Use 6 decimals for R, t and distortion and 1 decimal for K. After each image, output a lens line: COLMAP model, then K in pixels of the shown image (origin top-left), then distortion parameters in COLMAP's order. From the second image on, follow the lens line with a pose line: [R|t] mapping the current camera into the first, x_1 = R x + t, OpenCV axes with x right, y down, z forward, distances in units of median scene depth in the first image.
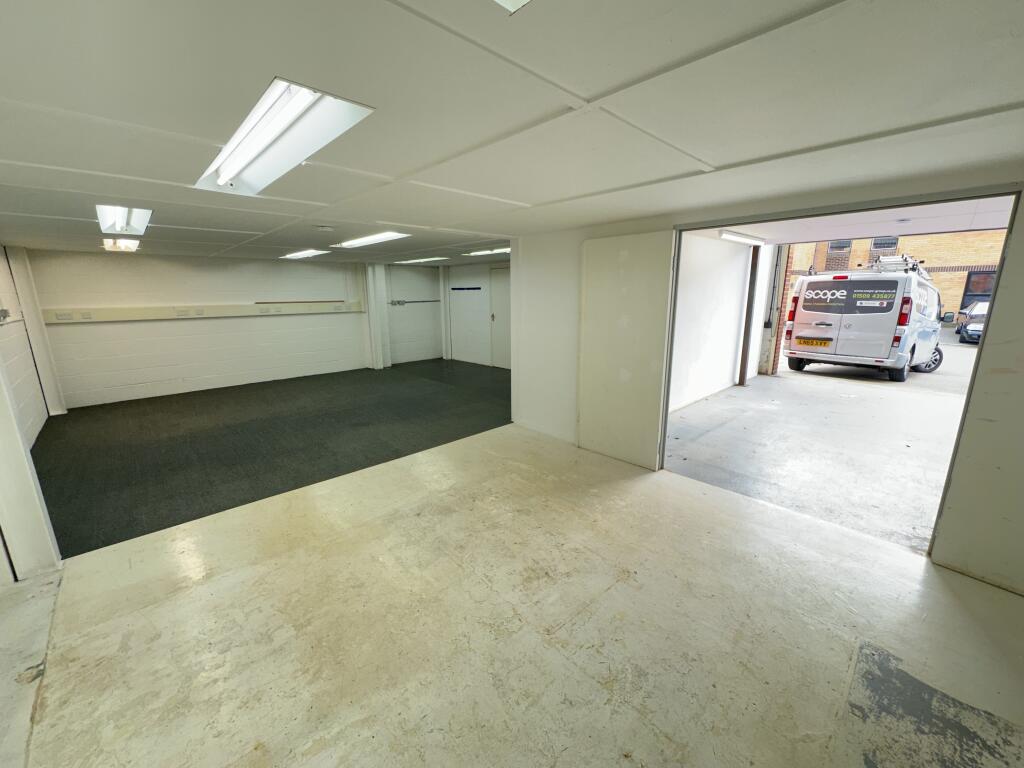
lens RADIAL K [[408.1, 0, 510.0], [0, 408.1, 386.3], [0, 0, 1]] dist [-0.012465, -0.000084]
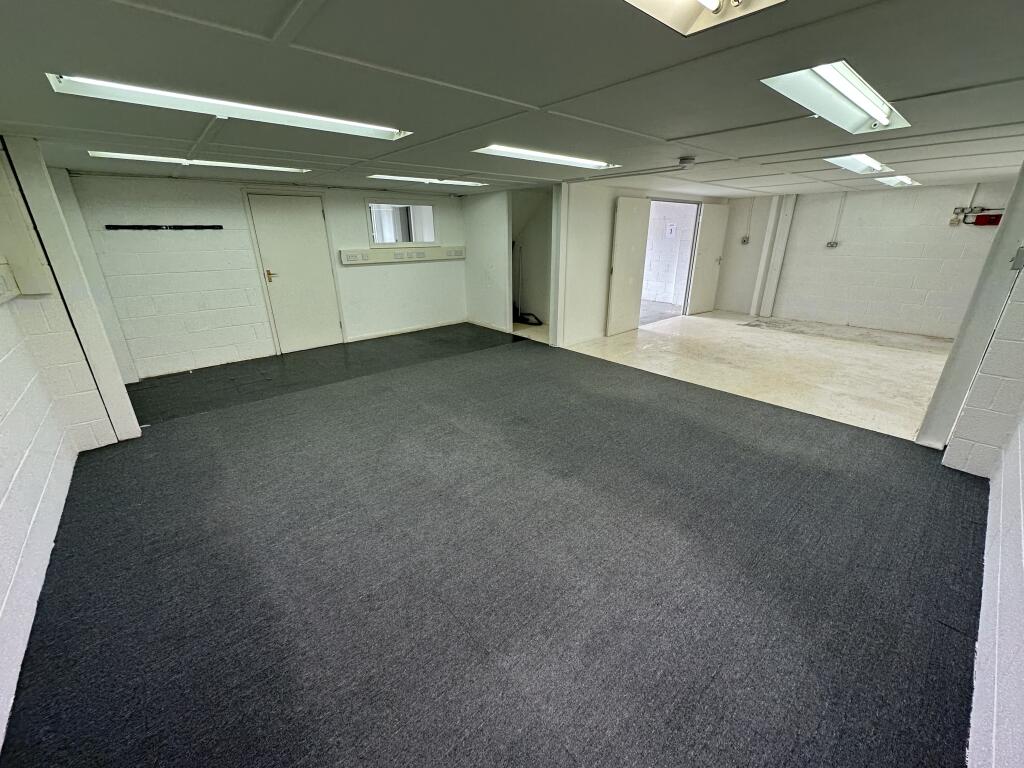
lens RADIAL K [[408.1, 0, 511.6], [0, 408.1, 383.0], [0, 0, 1]] dist [-0.012465, -0.000084]
pose [[0.049583, -0.343680, 0.937777, -1.879620], [0.228685, 0.917895, 0.324302, -0.375014], [-0.972237, 0.198375, 0.124106, 1.660140]]
